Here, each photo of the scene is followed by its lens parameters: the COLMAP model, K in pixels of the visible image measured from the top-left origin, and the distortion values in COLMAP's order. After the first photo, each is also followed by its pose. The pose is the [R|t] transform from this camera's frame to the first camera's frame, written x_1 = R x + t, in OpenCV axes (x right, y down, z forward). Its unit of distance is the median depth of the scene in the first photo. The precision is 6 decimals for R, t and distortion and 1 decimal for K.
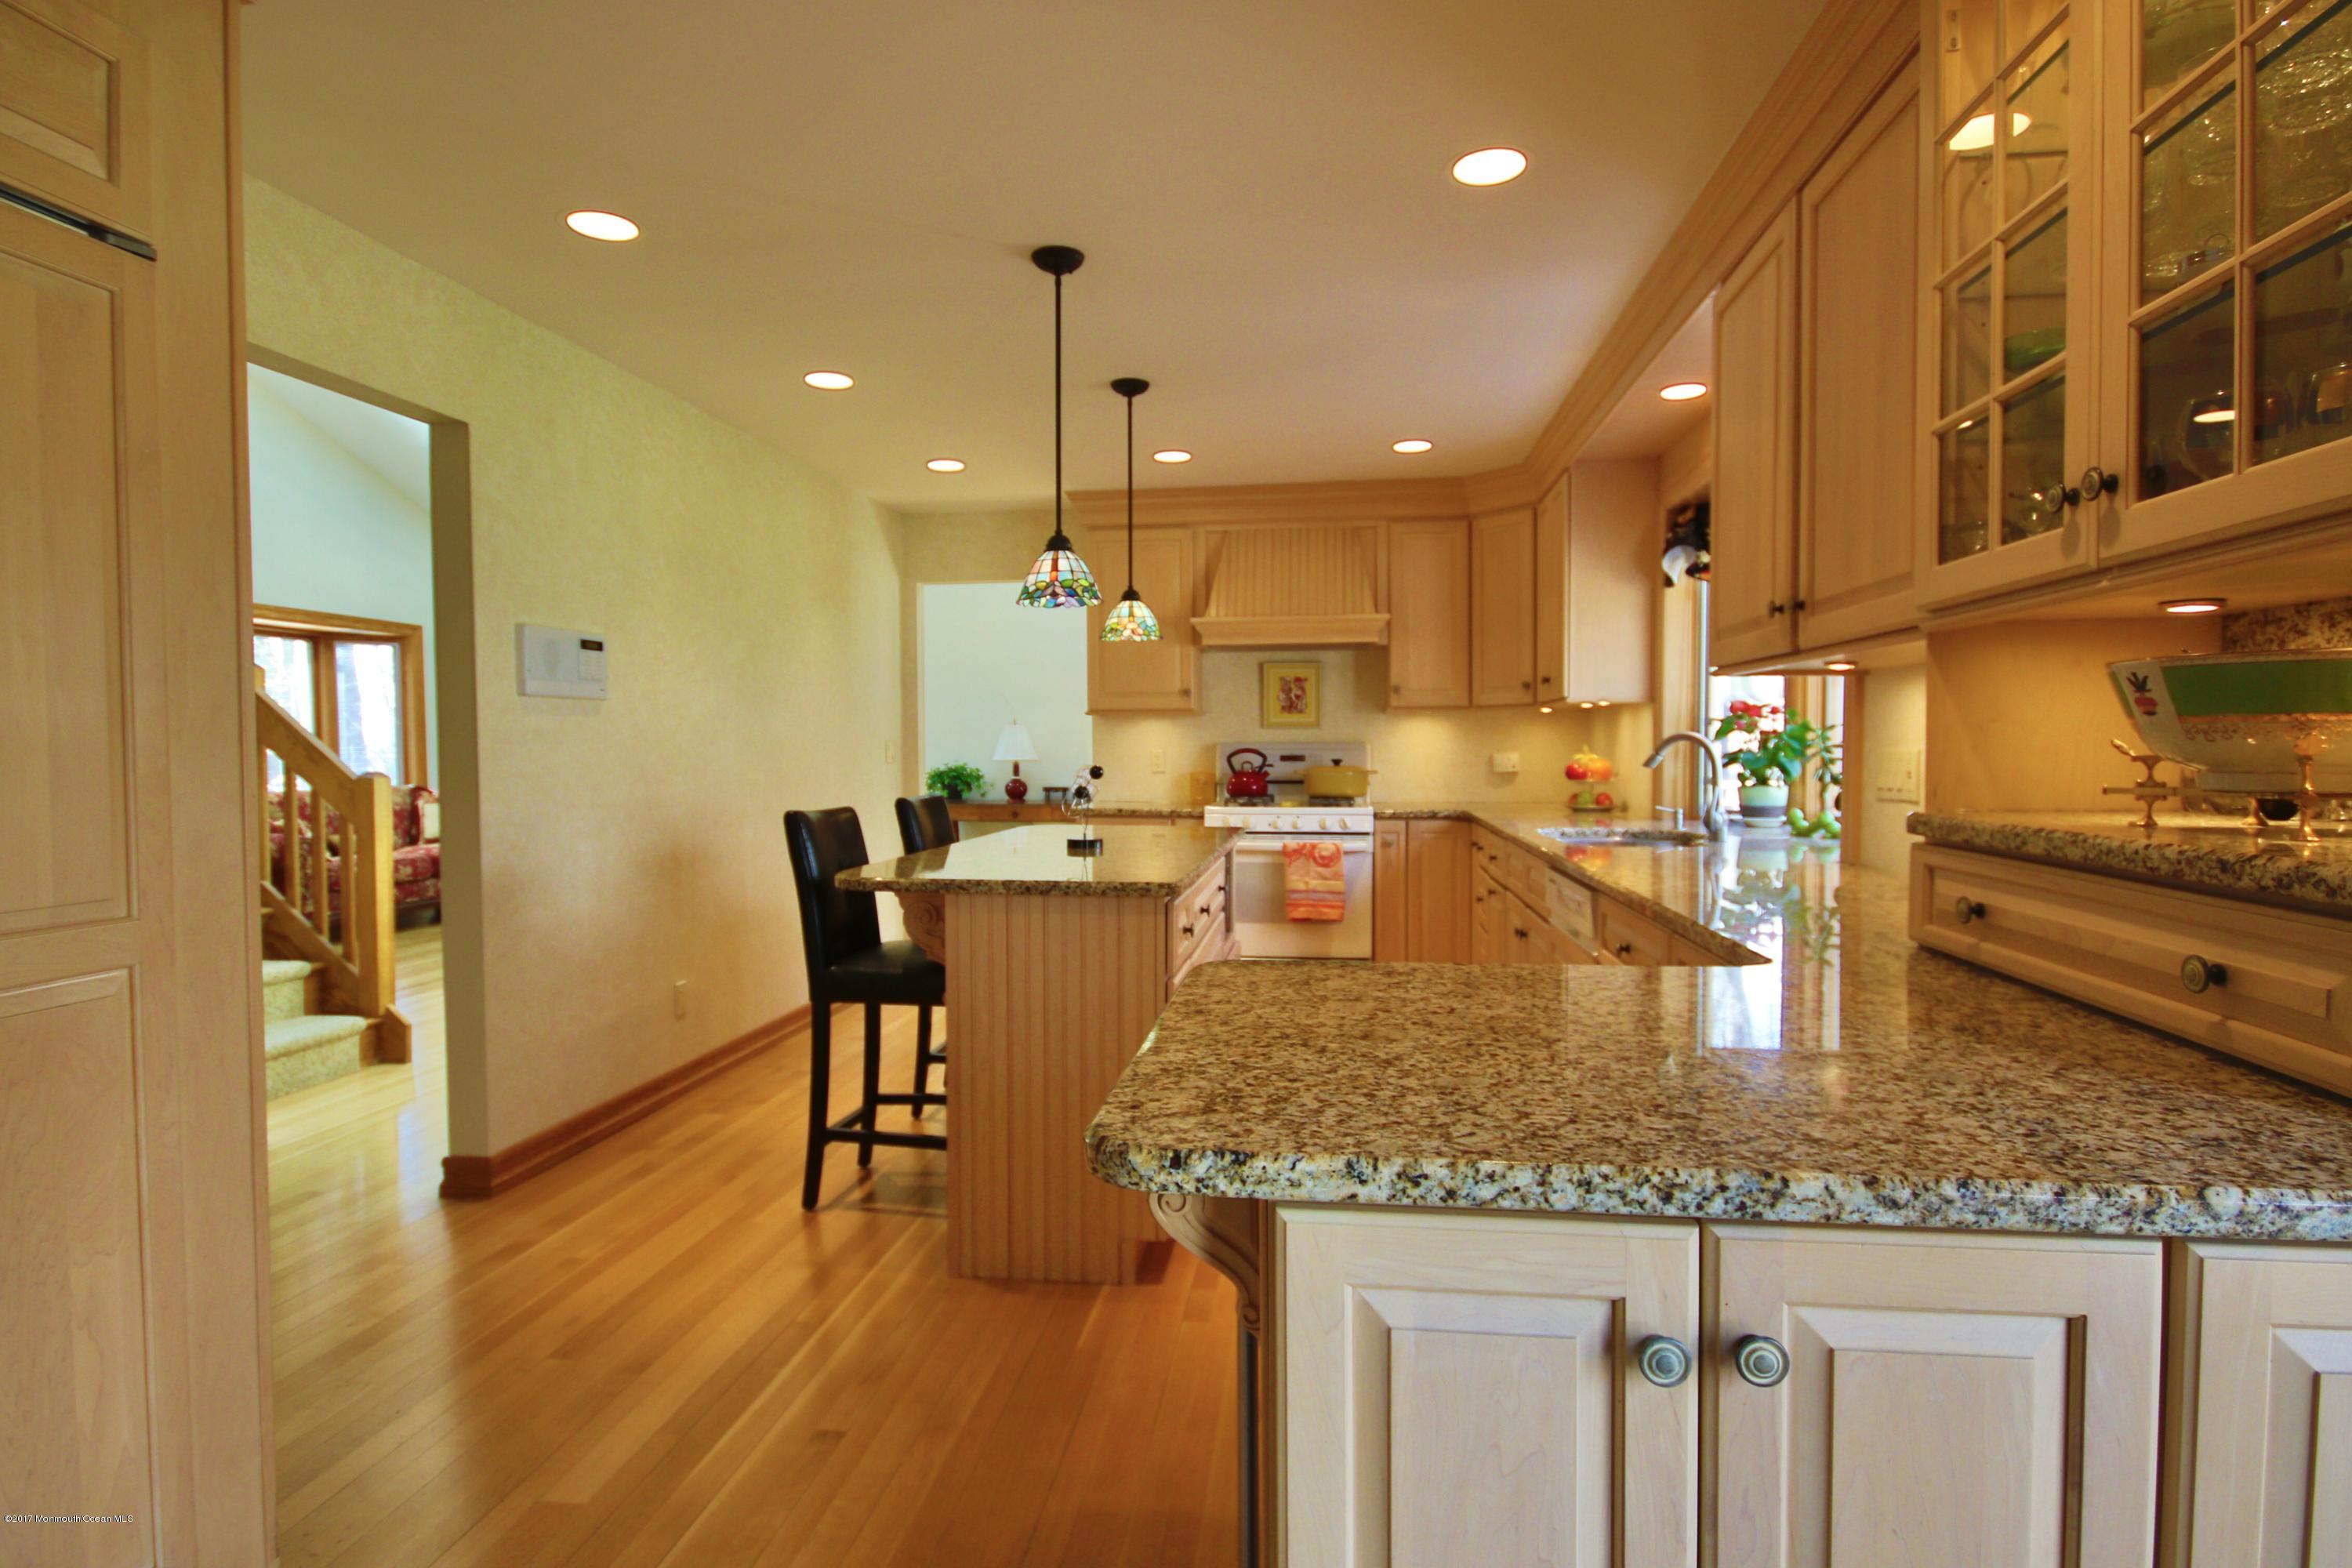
lens RADIAL K [[1162.3, 0, 1185.3], [0, 1162.3, 775.9], [0, 0, 1]] dist [-0.002292, -0.000038]
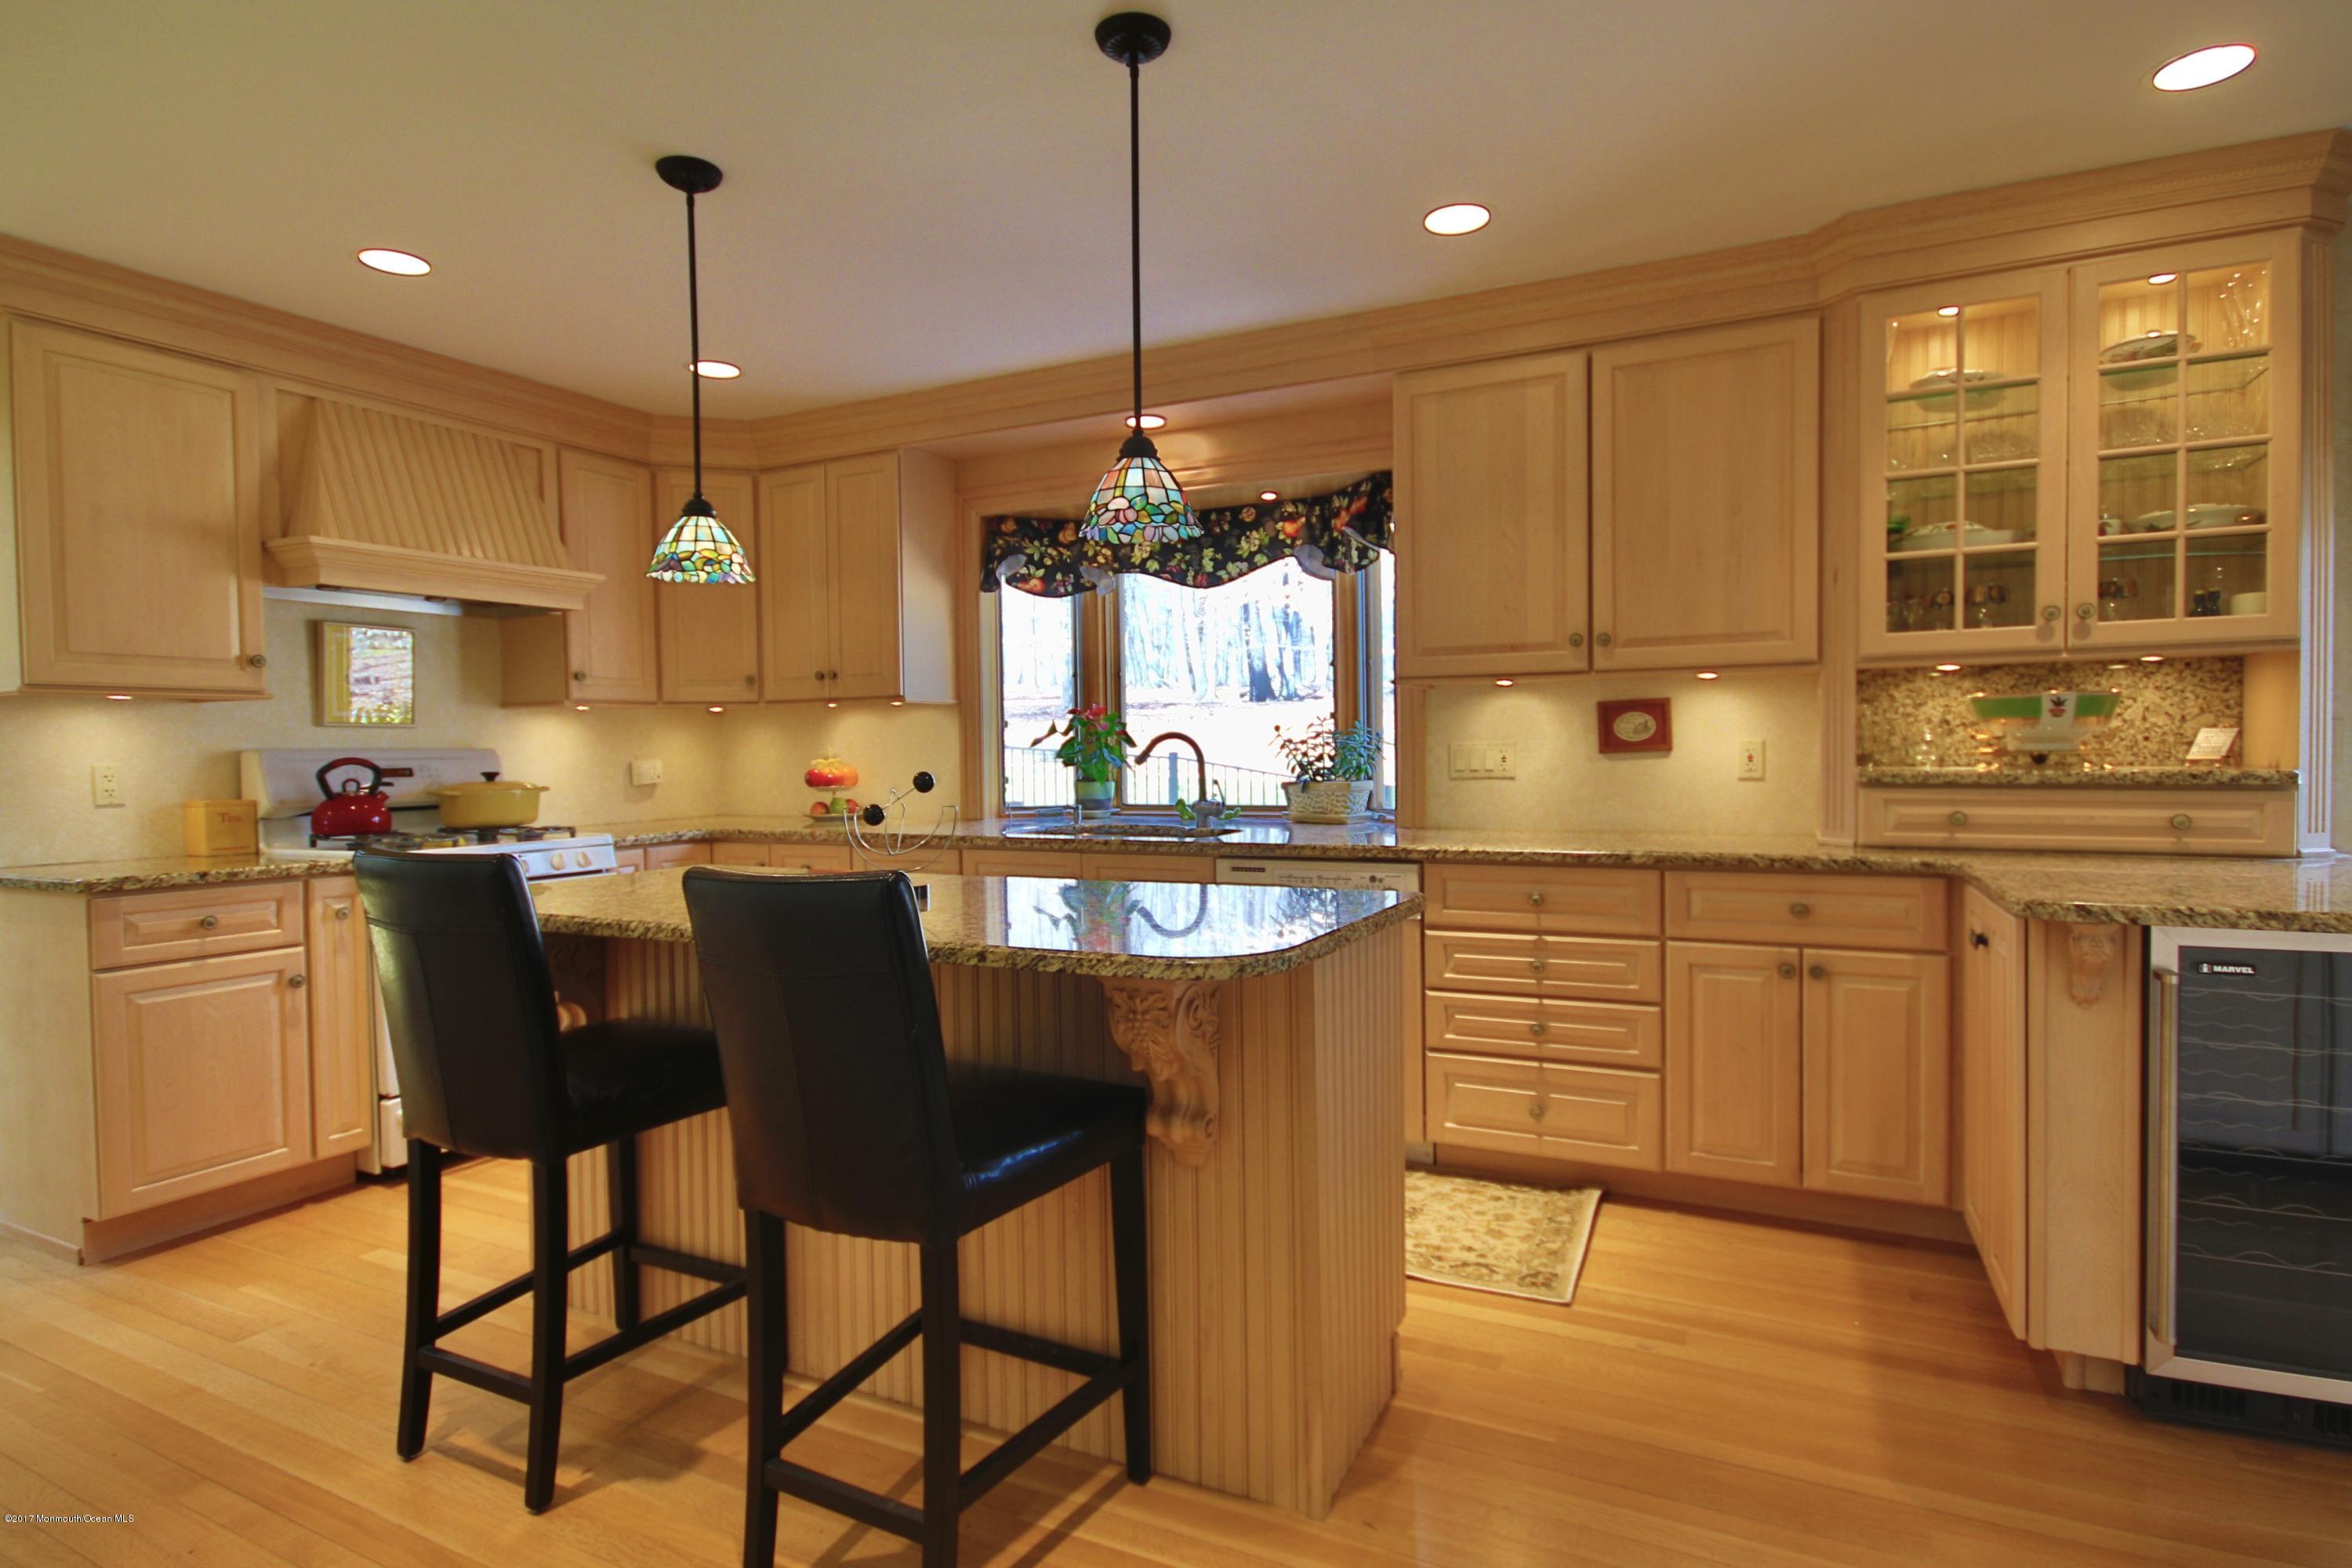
lens RADIAL K [[1162.3, 0, 1185.3], [0, 1162.3, 775.9], [0, 0, 1]] dist [-0.002292, -0.000038]
pose [[0.343066, -0.026128, 0.938948, -0.386610], [0.036733, 0.999222, 0.014384, -0.006956], [-0.938593, 0.029556, 0.343759, 0.382768]]
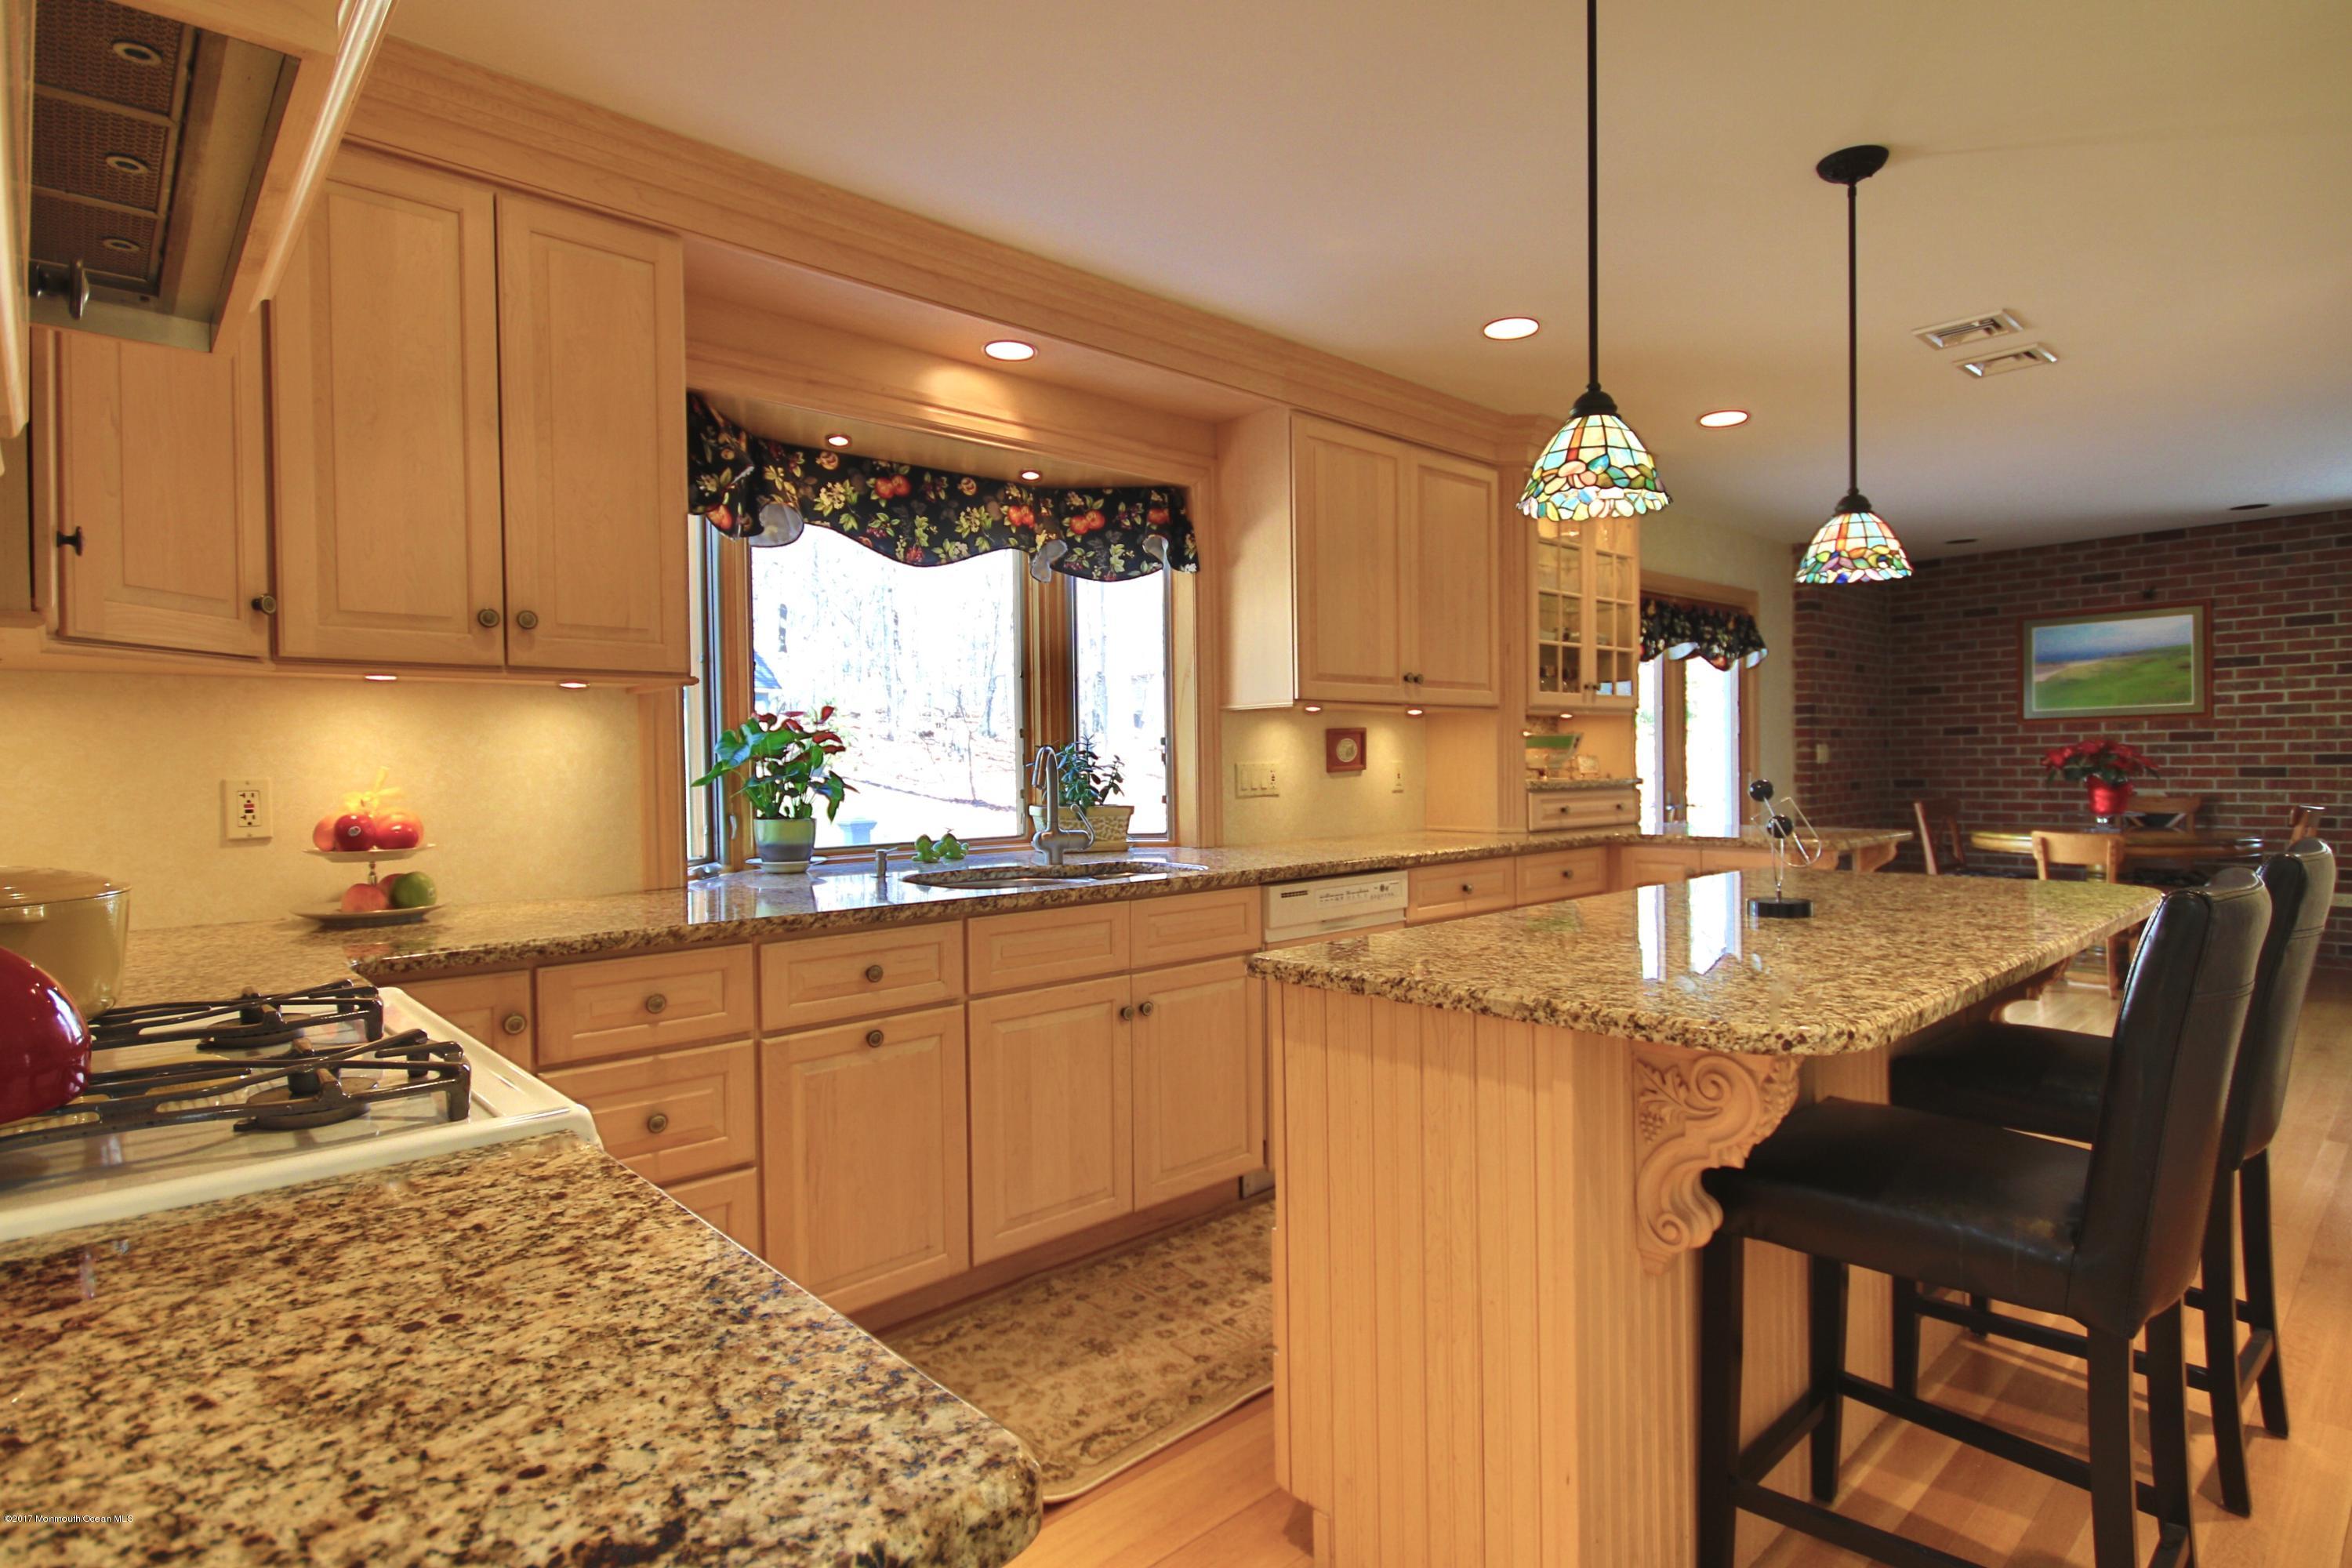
lens RADIAL K [[1212.9, 0, 1176.0], [0, 1212.9, 784.0], [0, 0, 1]] dist [0.025608, 0.000254]
pose [[-0.743415, 0.001832, 0.668828, -0.171751], [0.033495, 0.998843, 0.034494, -0.024693], [-0.667991, 0.048046, -0.742617, 1.024992]]
